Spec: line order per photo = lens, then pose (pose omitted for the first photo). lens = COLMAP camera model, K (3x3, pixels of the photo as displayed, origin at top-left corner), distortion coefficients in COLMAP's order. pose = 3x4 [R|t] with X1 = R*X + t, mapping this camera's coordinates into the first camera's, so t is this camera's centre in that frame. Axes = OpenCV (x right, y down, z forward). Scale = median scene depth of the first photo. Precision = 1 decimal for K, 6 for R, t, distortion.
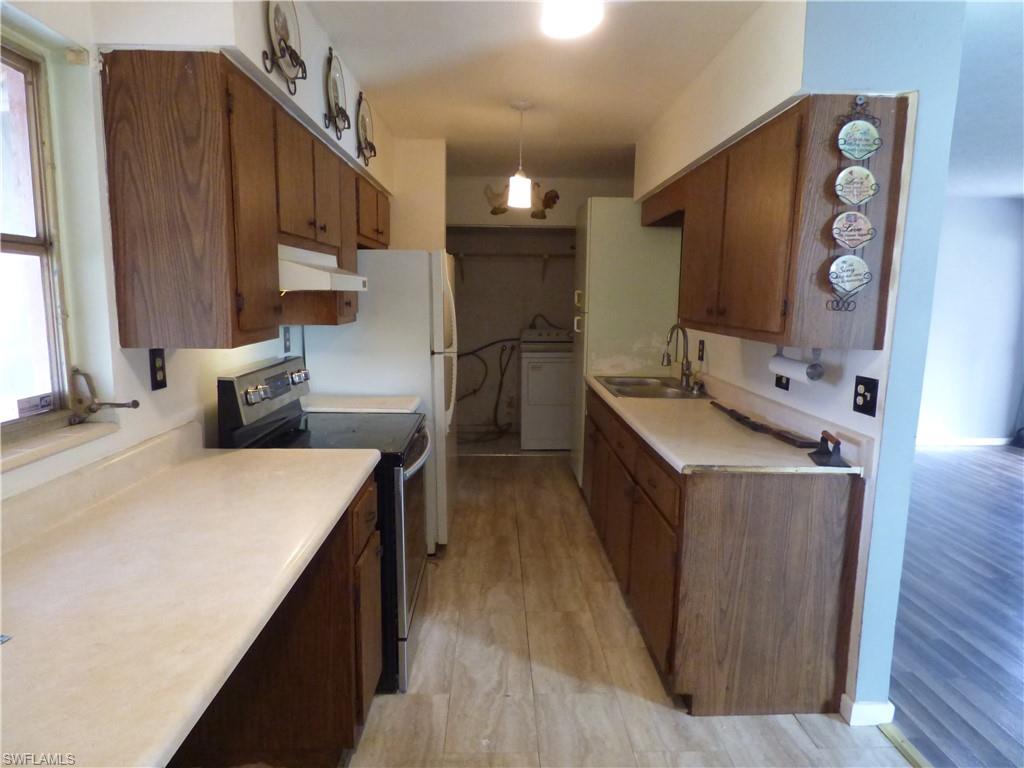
lens RADIAL K [[629.7, 0, 513.0], [0, 629.7, 384.3], [0, 0, 1]] dist [-0.004461, -0.001400]
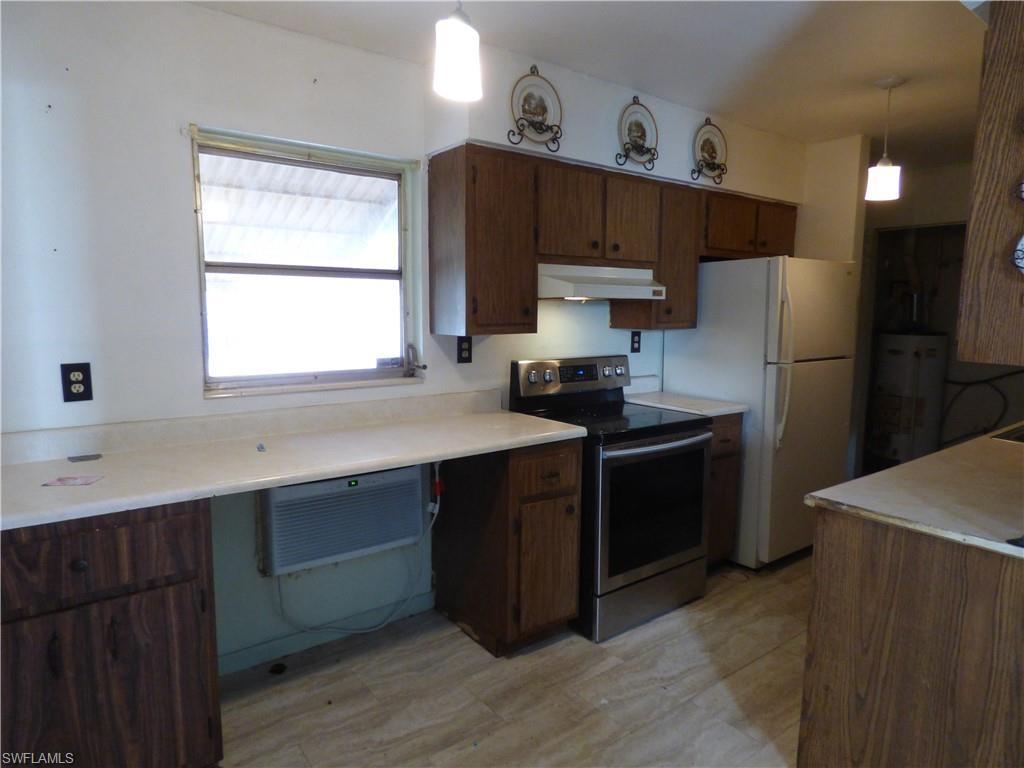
lens RADIAL K [[629.7, 0, 514.9], [0, 629.7, 383.8], [0, 0, 1]] dist [-0.004461, -0.001400]
pose [[0.581722, 0.086747, -0.808749, 0.698290], [-0.114741, 0.993106, 0.023990, 0.006636], [0.805254, 0.078841, 0.587665, 0.178012]]
